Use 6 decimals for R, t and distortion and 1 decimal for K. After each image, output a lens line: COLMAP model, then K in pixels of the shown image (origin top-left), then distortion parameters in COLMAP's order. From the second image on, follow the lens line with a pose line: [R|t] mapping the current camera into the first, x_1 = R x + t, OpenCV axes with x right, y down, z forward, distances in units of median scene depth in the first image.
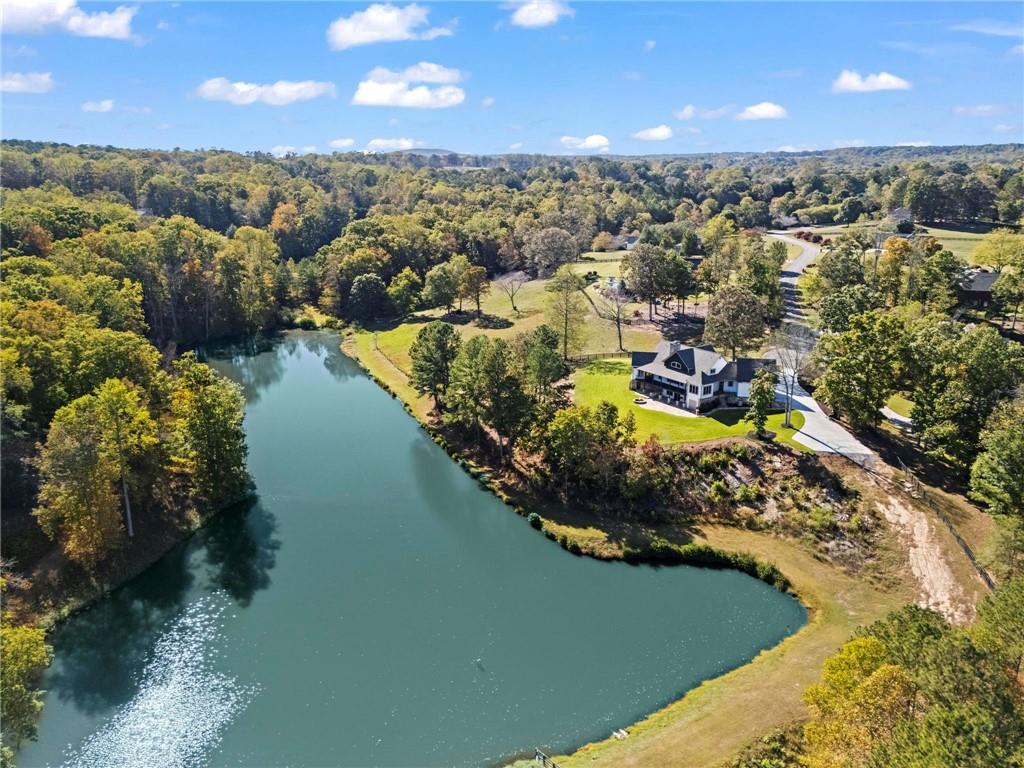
lens RADIAL K [[747.5, 0, 512.0], [0, 747.5, 384.0], [0, 0, 1]] dist [0.039218, -0.001750]
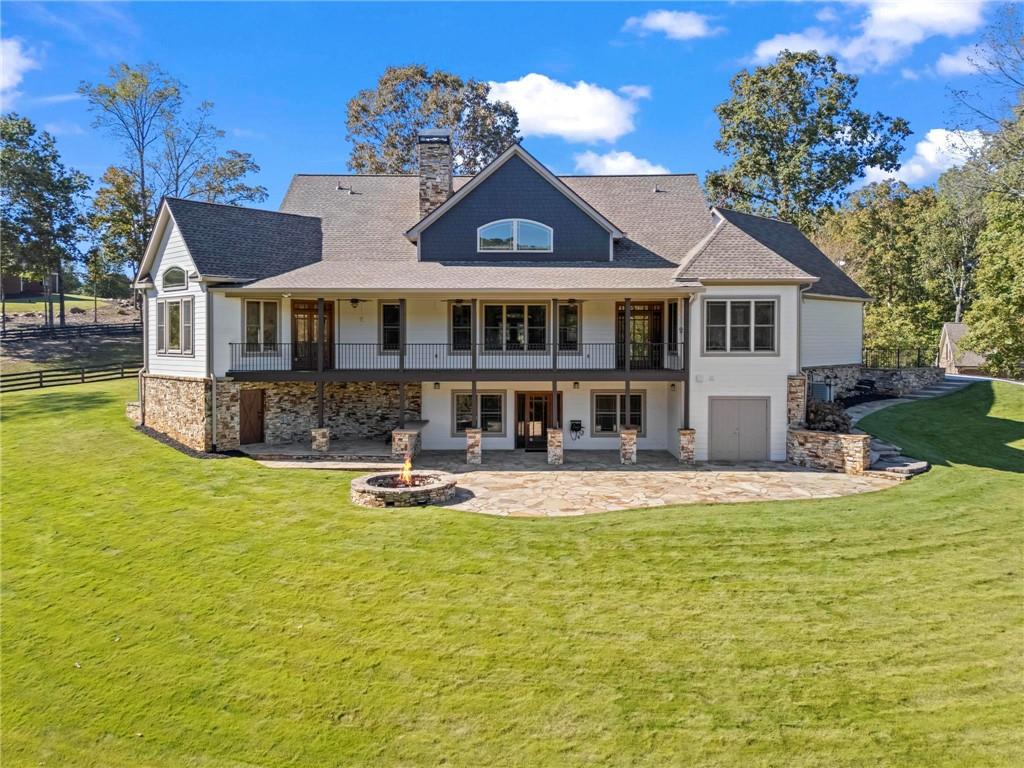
lens RADIAL K [[699.1, 0, 497.2], [0, 699.1, 368.5], [0, 0, 1]] dist [0.004155, 0.000242]
pose [[0.553876, -0.003070, 0.832593, 0.103127], [0.232217, 0.960881, -0.150938, 0.029318], [-0.799560, 0.276943, 0.532922, 1.081642]]
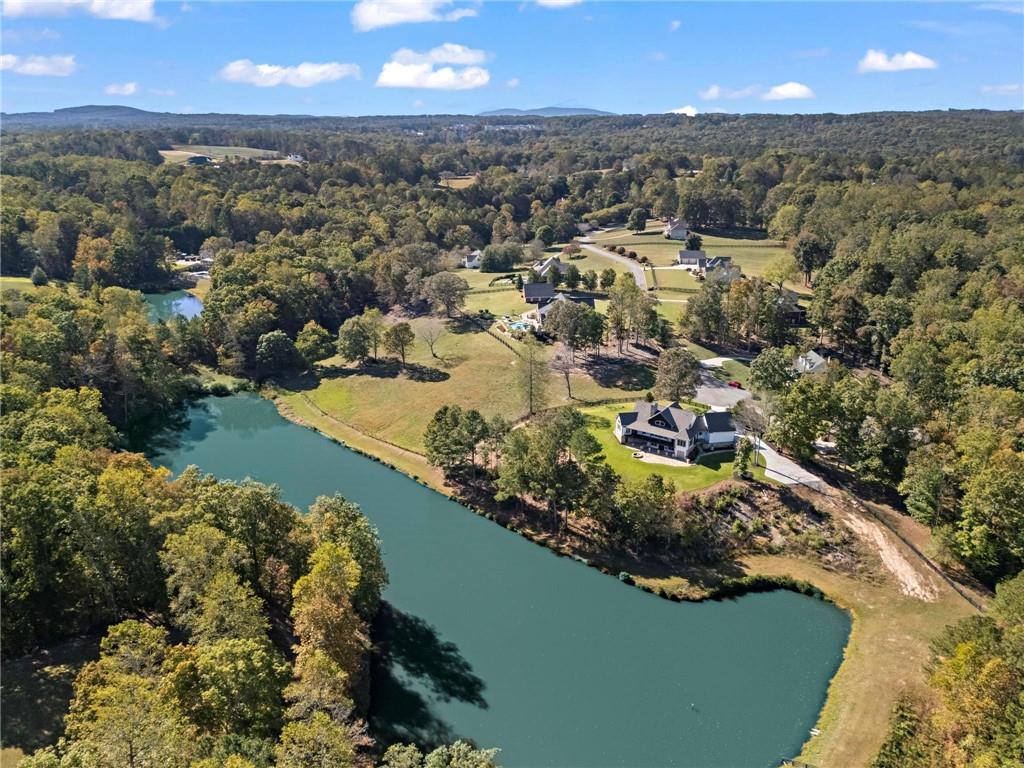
lens RADIAL K [[753.7, 0, 512.0], [0, 753.7, 384.0], [0, 0, 1]] dist [0.034961, -0.003836]
pose [[0.930893, -0.117074, 0.346024, -0.519896], [0.099082, 0.992663, 0.069303, -0.237178], [-0.351598, -0.030229, 0.935663, -0.118806]]
